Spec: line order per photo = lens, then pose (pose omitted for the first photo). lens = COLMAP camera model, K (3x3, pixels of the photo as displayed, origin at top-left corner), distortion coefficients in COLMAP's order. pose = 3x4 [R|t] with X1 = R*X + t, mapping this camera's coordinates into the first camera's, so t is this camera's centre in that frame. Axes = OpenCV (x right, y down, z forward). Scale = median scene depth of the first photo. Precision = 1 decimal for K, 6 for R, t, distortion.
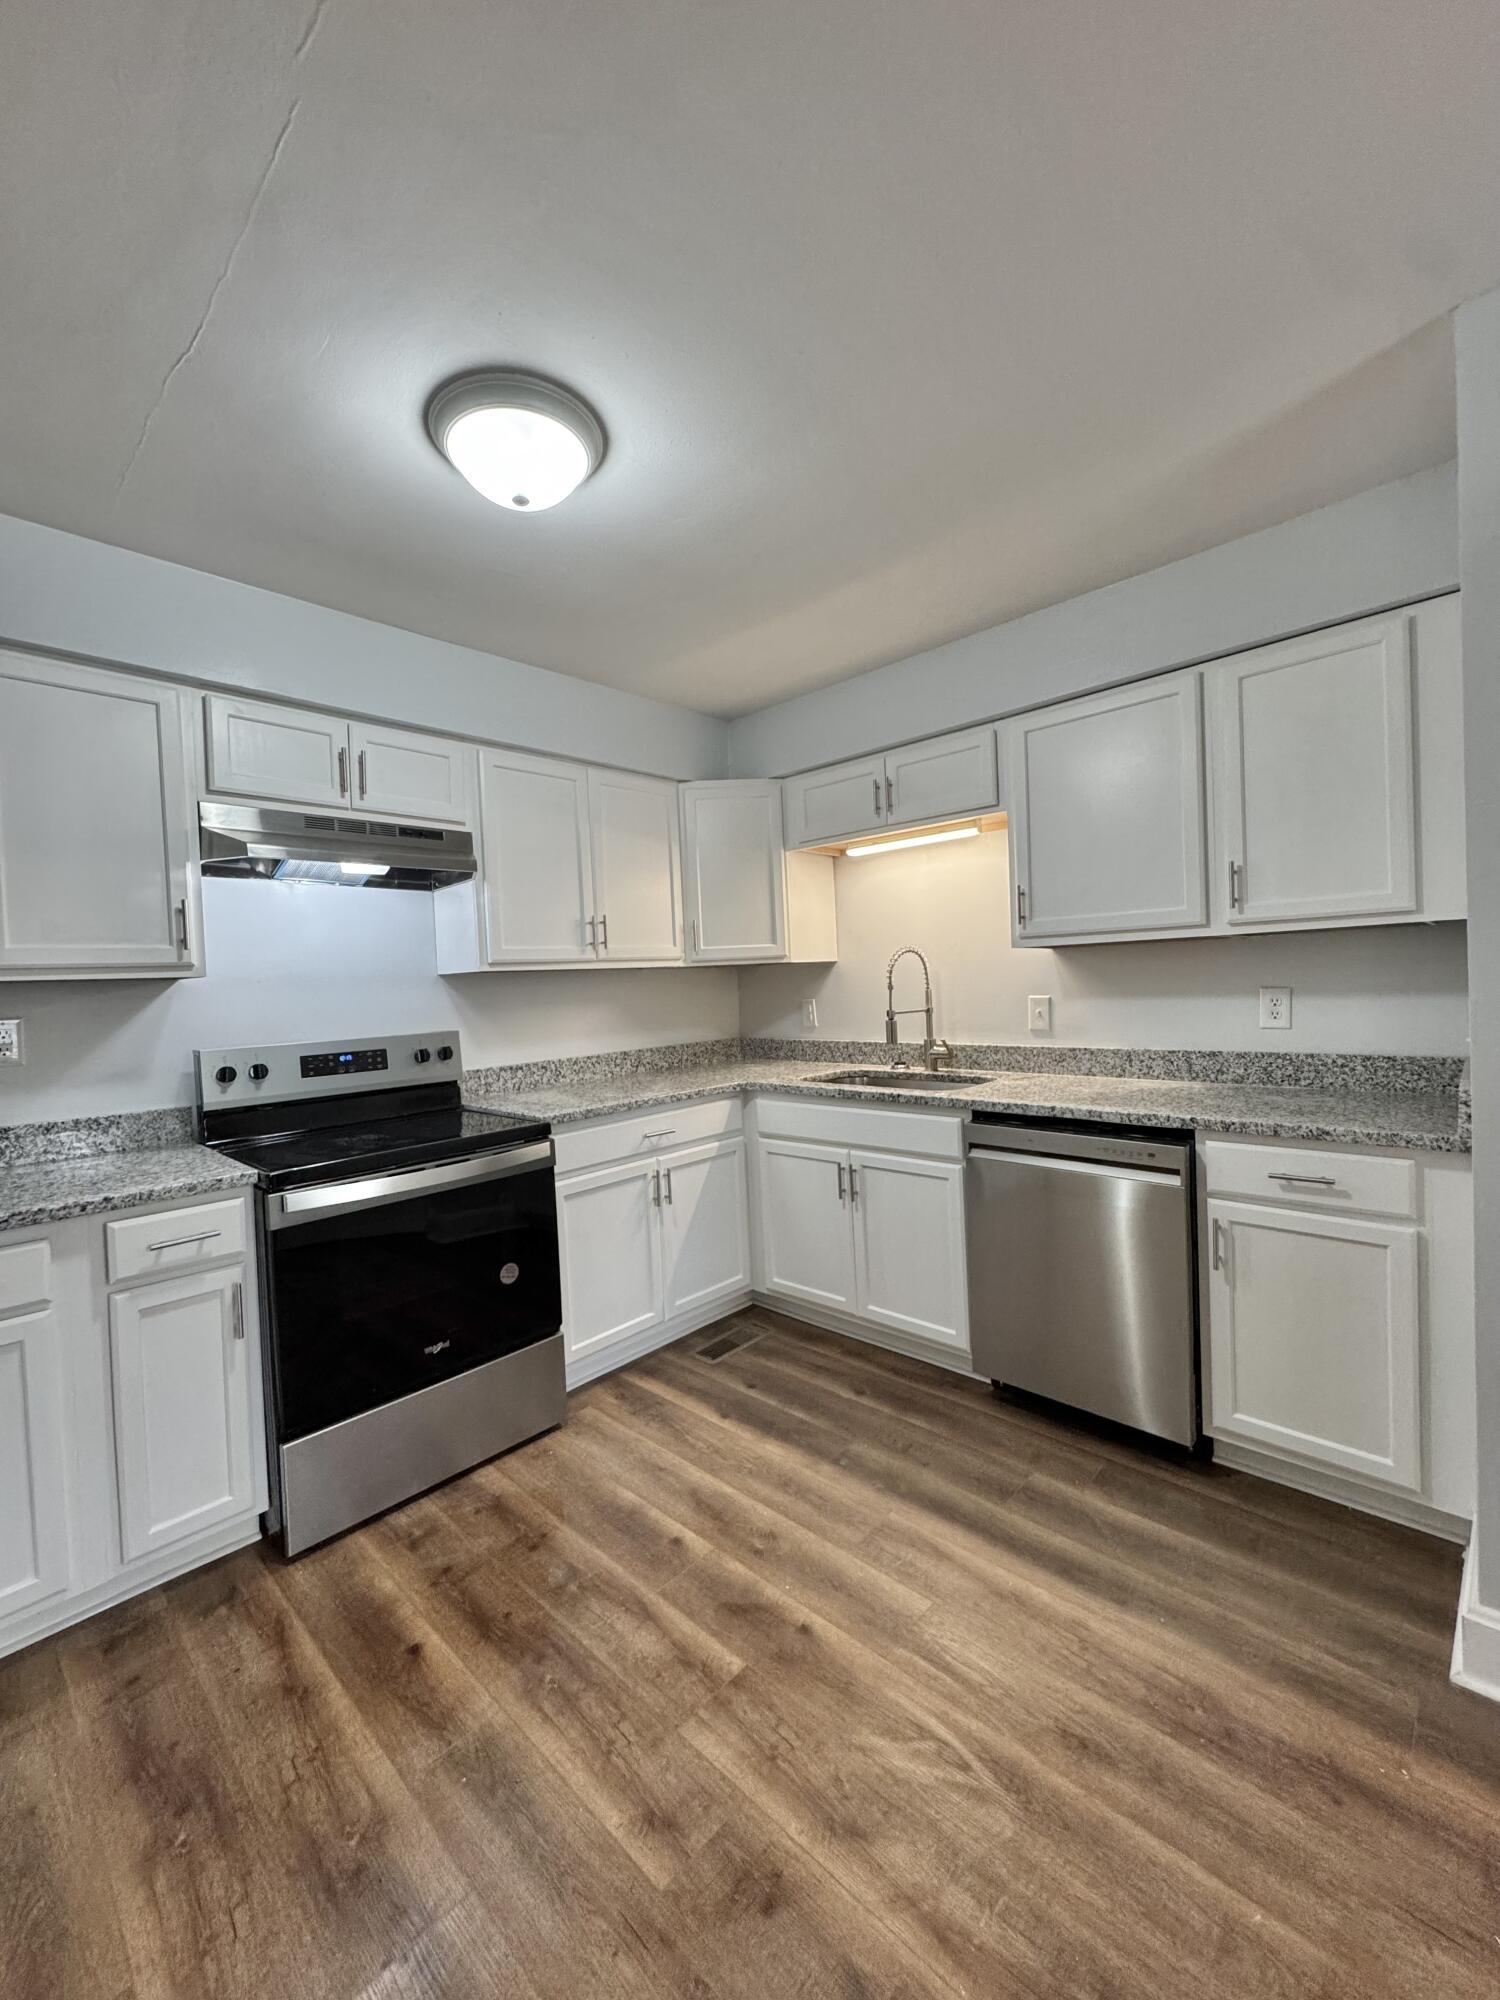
lens RADIAL K [[798.9, 0, 752.1], [0, 798.9, 995.2], [0, 0, 1]] dist [-0.003698, 0.000404]
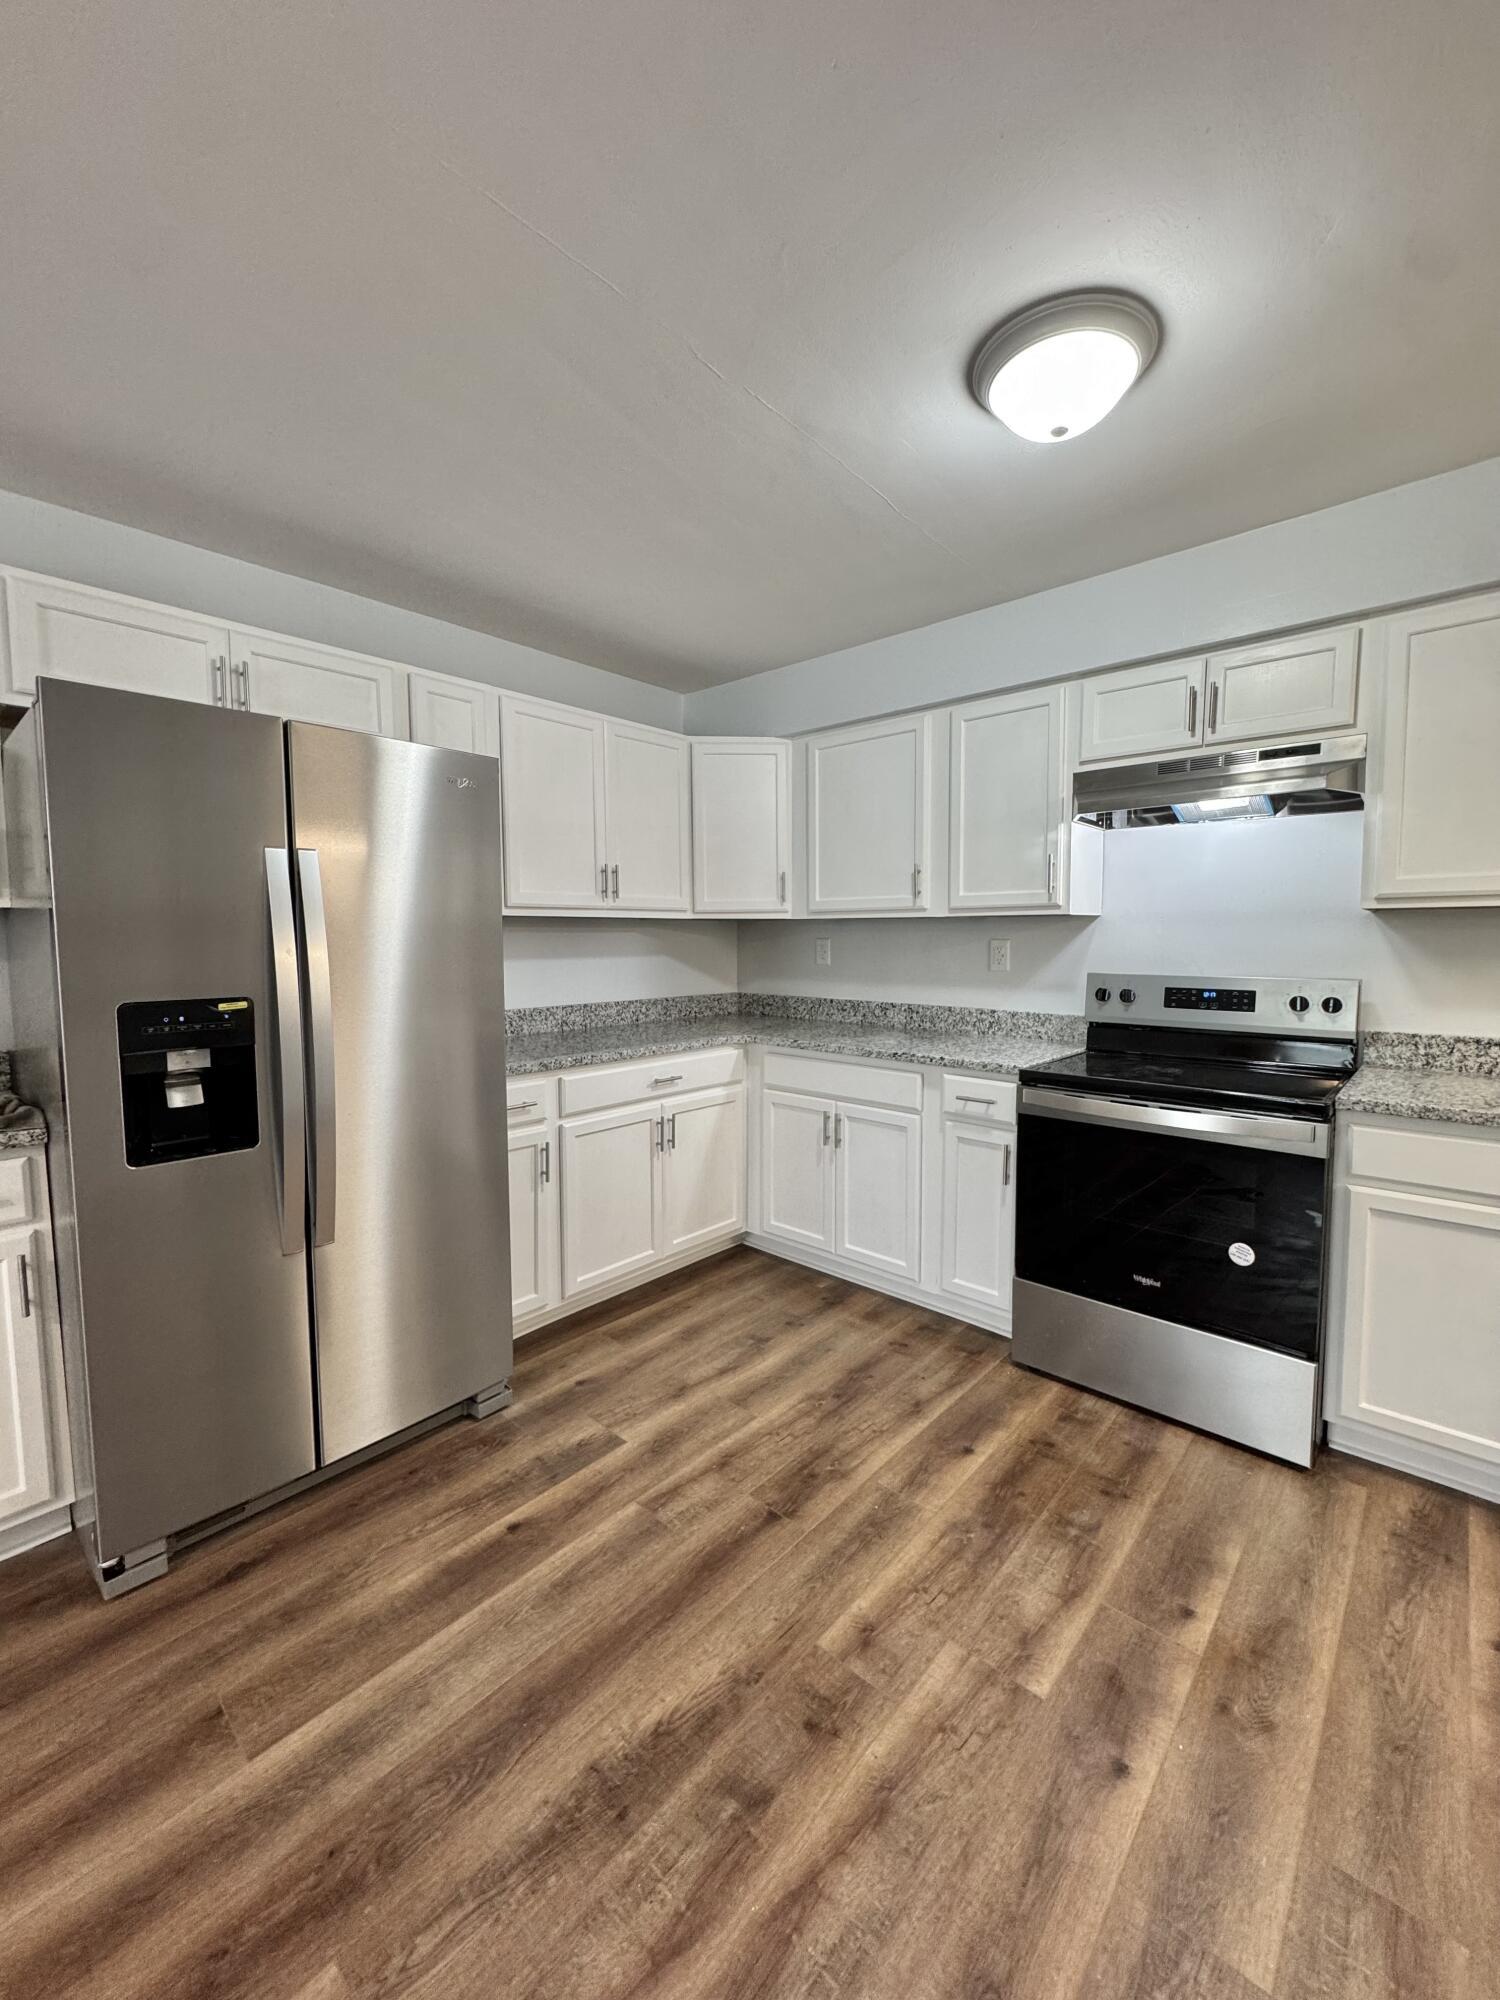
lens RADIAL K [[798.9, 0, 752.1], [0, 798.9, 995.2], [0, 0, 1]] dist [-0.003698, 0.000404]
pose [[0.024390, 0.114466, -0.993128, 0.496880], [-0.017940, 0.993313, 0.114047, -0.026390], [0.999542, 0.015035, 0.026280, 0.405191]]
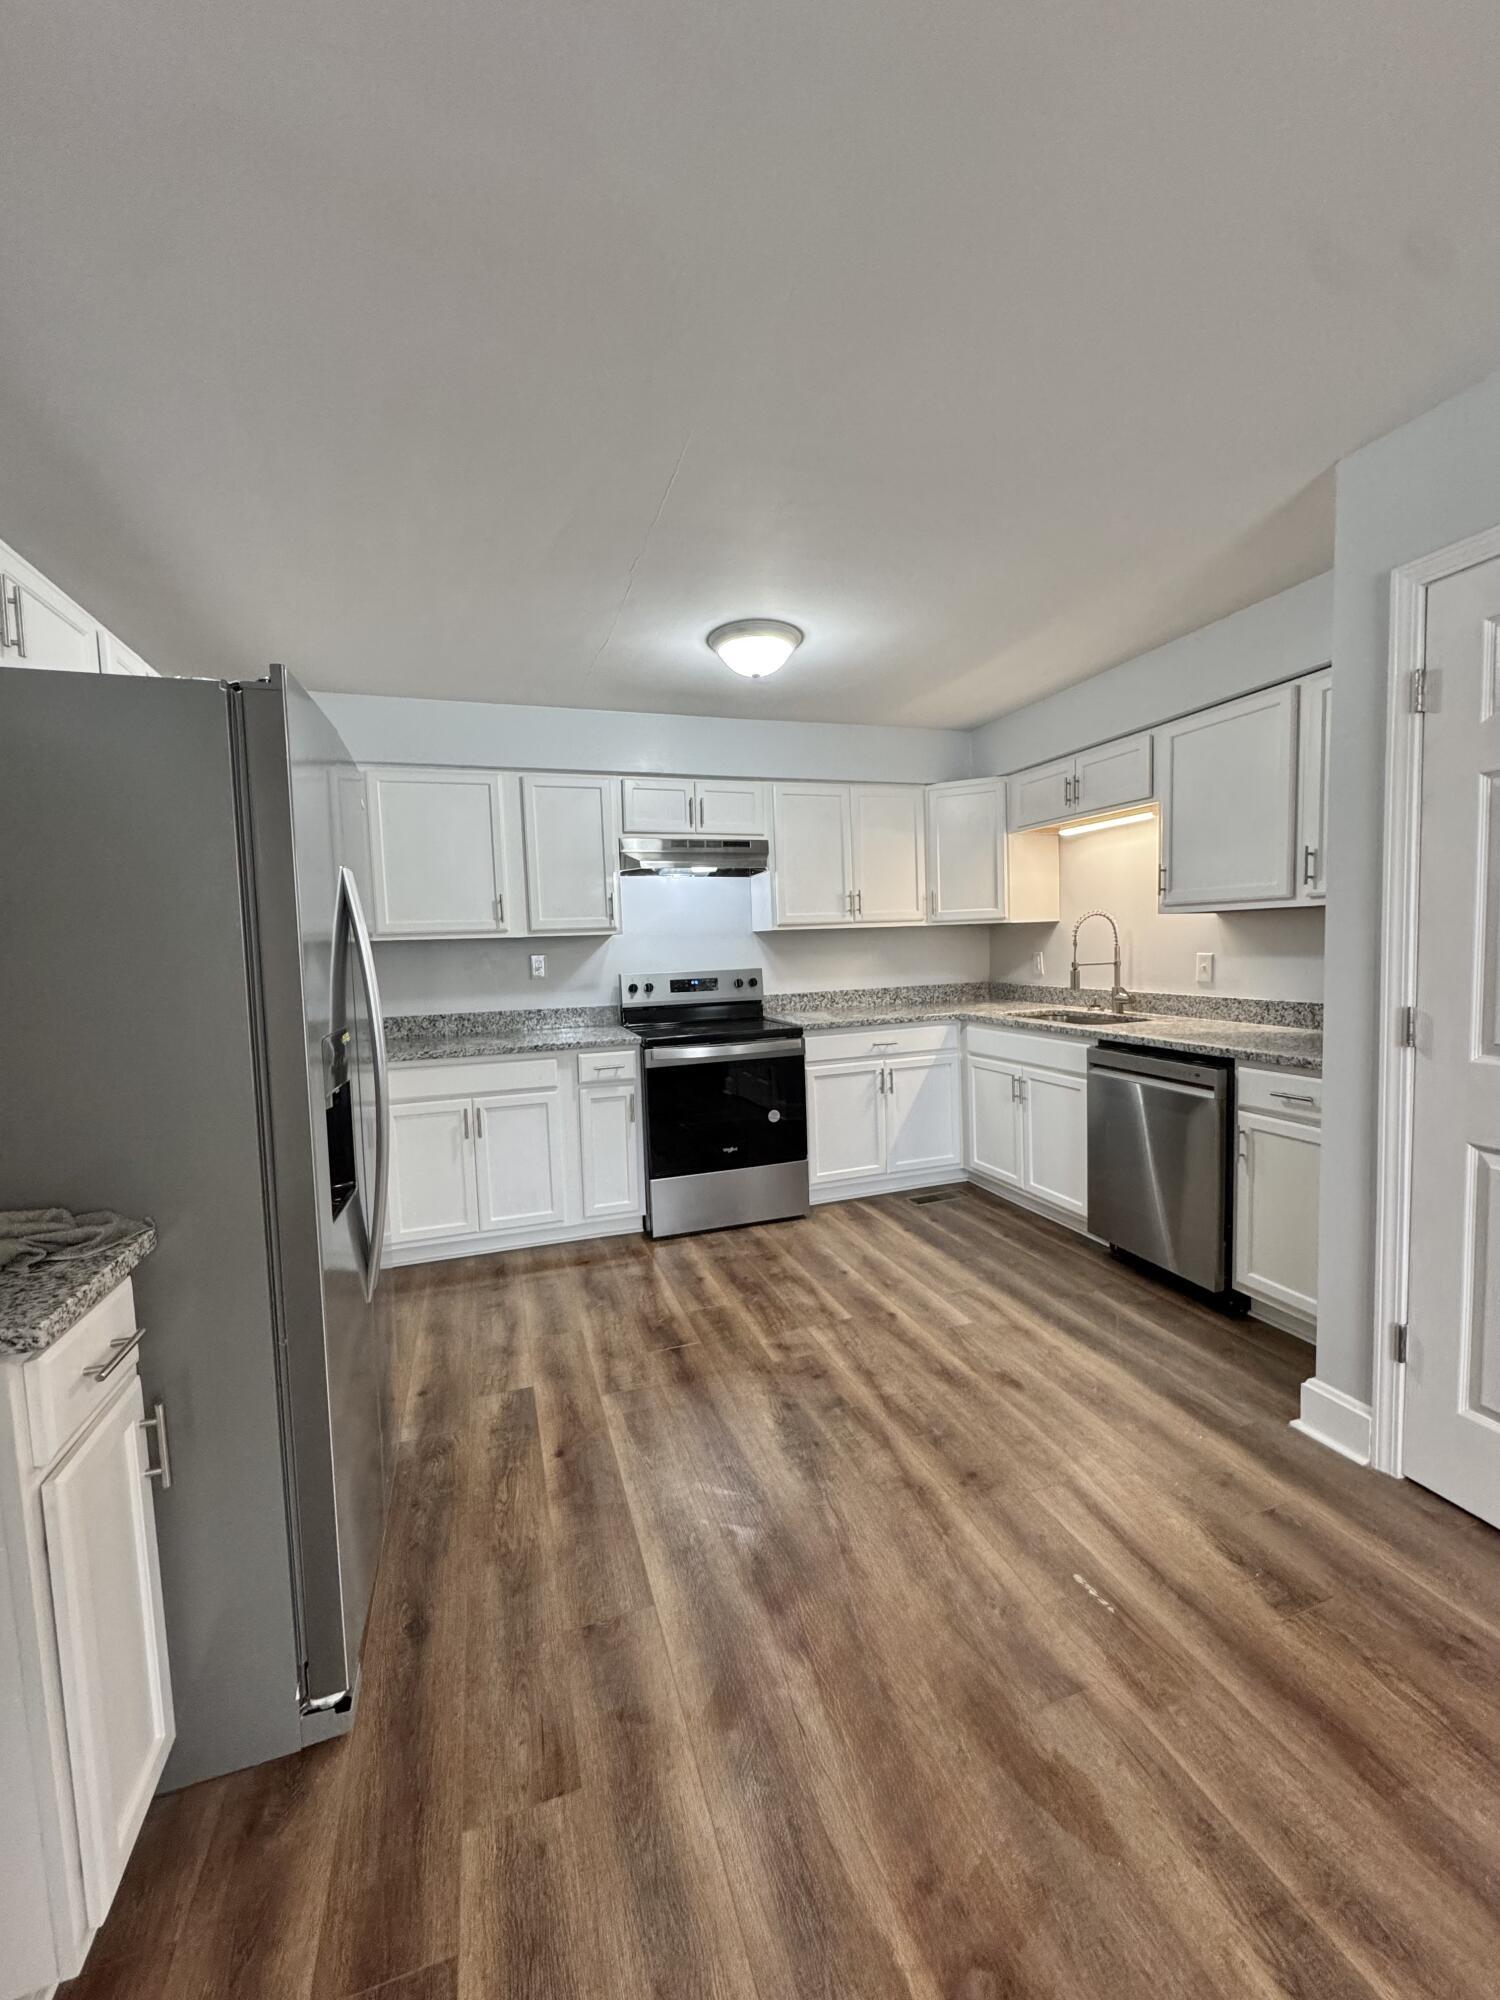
lens RADIAL K [[798.9, 0, 752.1], [0, 798.9, 995.2], [0, 0, 1]] dist [-0.003698, 0.000404]
pose [[0.884394, 0.043845, -0.464678, 0.385200], [-0.012658, 0.997465, 0.070025, -0.013419], [0.466570, -0.056048, 0.882707, -0.431209]]
